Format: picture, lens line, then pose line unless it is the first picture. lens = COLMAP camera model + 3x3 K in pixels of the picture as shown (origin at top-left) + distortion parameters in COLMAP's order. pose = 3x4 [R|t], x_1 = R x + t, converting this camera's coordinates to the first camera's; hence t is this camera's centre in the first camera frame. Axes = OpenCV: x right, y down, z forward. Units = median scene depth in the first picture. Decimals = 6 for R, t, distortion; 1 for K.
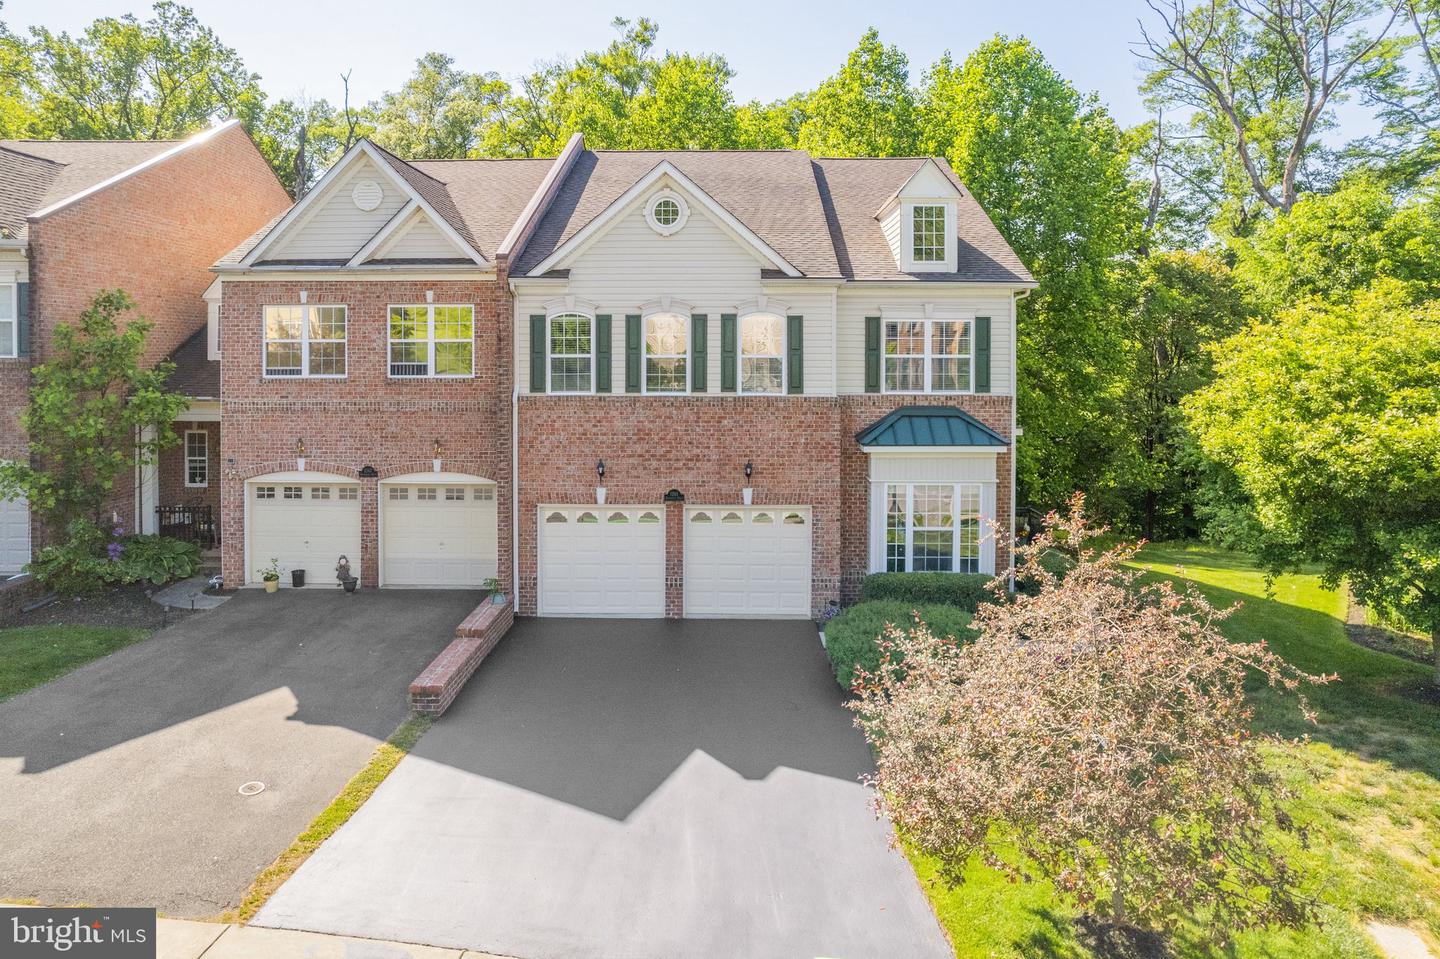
lens RADIAL K [[956.0, 0, 703.7], [0, 956.0, 387.4], [0, 0, 1]] dist [-0.027286, 0.005331]
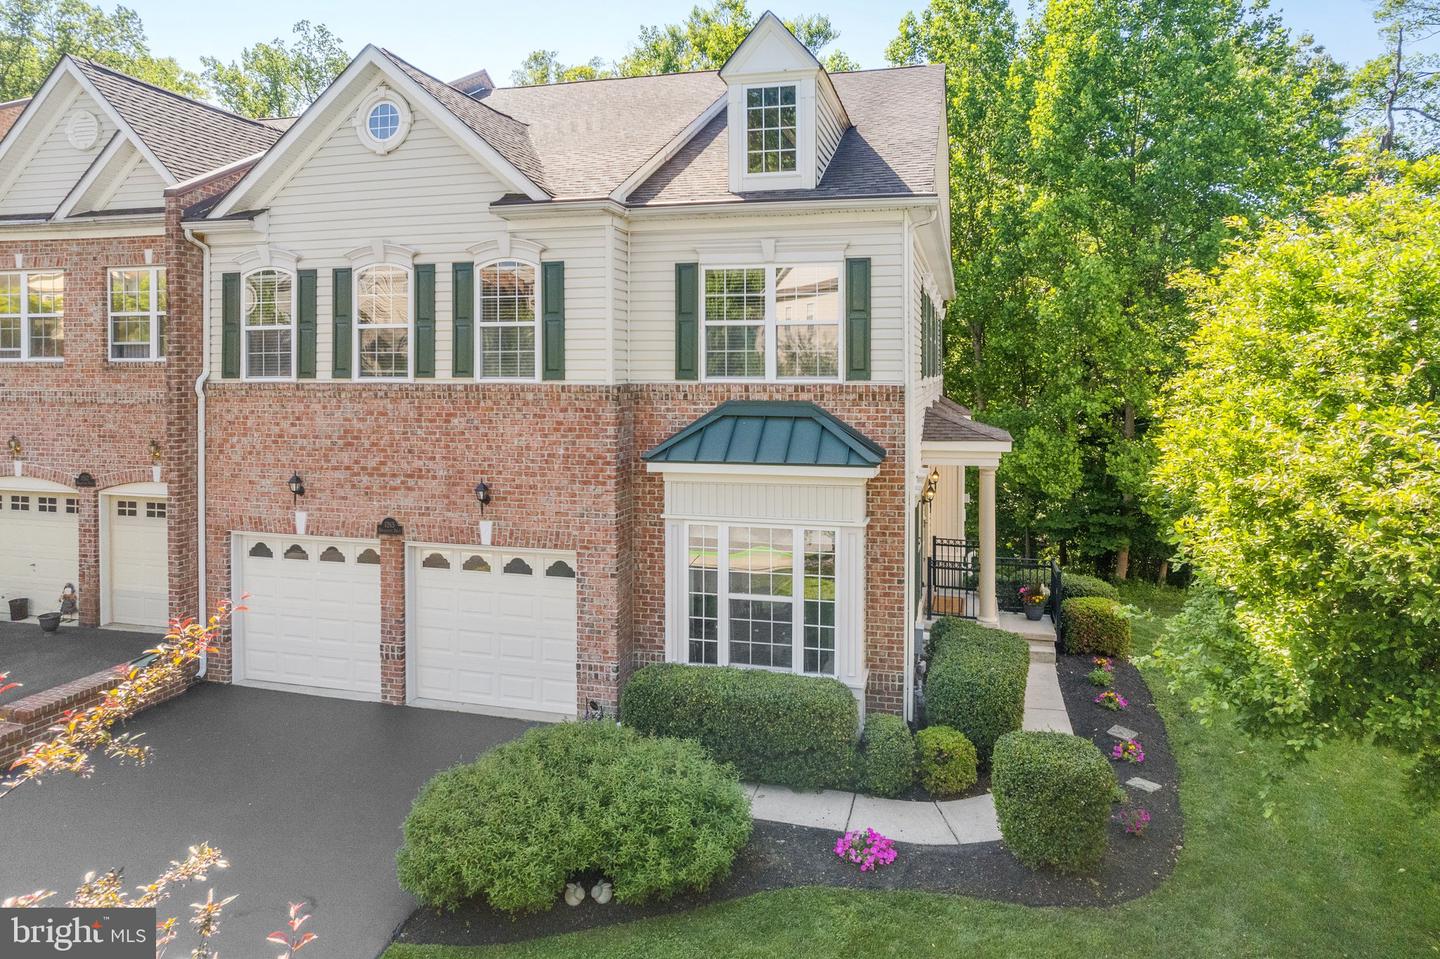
lens RADIAL K [[956.0, 0, 693.9], [0, 956.0, 383.2], [0, 0, 1]] dist [-0.027286, 0.005331]
pose [[0.967863, 0.002530, -0.251464, 0.353215], [-0.008305, 0.999725, -0.021909, 0.022365], [0.251340, 0.023294, 0.967619, 0.382783]]
